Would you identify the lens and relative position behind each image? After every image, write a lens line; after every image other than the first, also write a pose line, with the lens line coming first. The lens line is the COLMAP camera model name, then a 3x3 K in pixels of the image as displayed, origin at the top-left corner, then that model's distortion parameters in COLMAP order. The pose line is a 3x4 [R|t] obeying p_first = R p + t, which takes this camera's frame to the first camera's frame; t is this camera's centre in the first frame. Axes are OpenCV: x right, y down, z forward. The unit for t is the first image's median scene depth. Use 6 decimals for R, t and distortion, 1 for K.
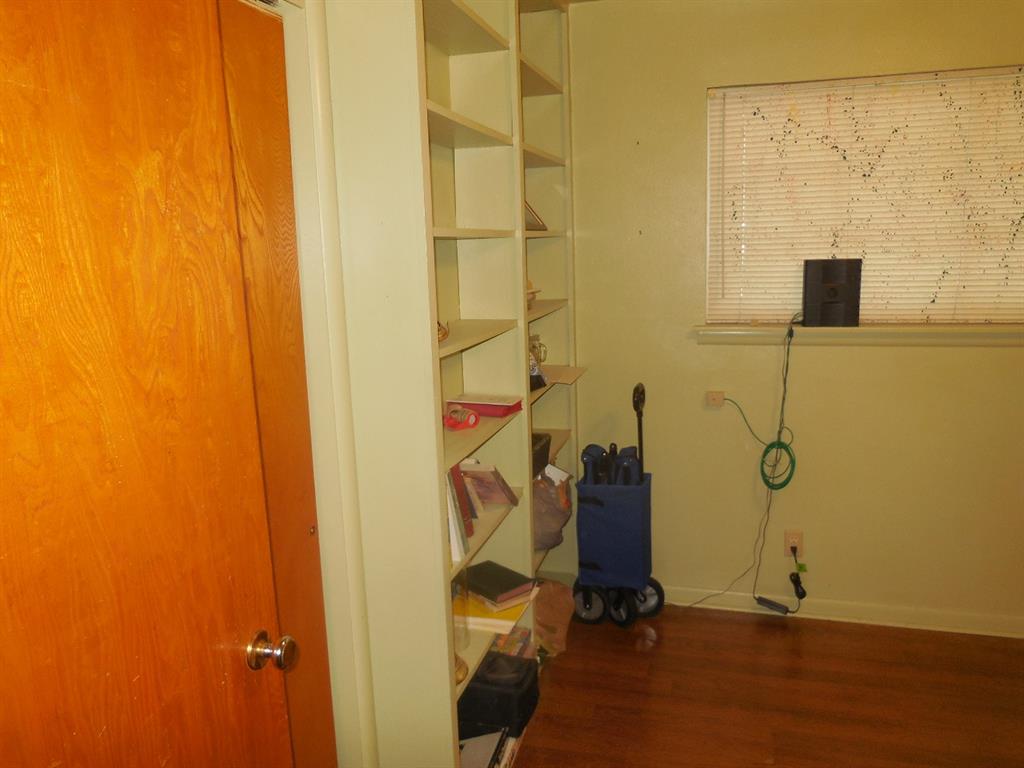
lens RADIAL K [[753.8, 0, 512.0], [0, 753.8, 384.0], [0, 0, 1]] dist [-0.034190, 0.008129]
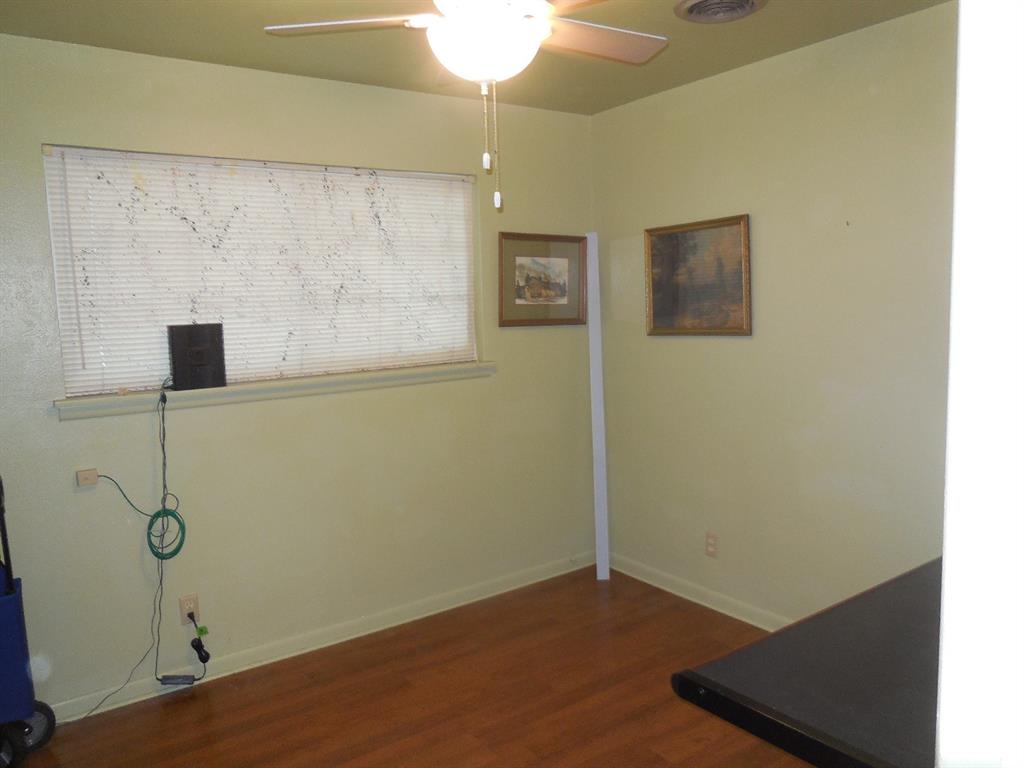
lens RADIAL K [[753.8, 0, 512.0], [0, 753.8, 384.0], [0, 0, 1]] dist [-0.034190, 0.008129]
pose [[0.619354, -0.077440, 0.781283, -0.117234], [0.149571, 0.988537, -0.020588, 0.002702], [-0.770733, 0.129609, 0.623837, 0.020178]]
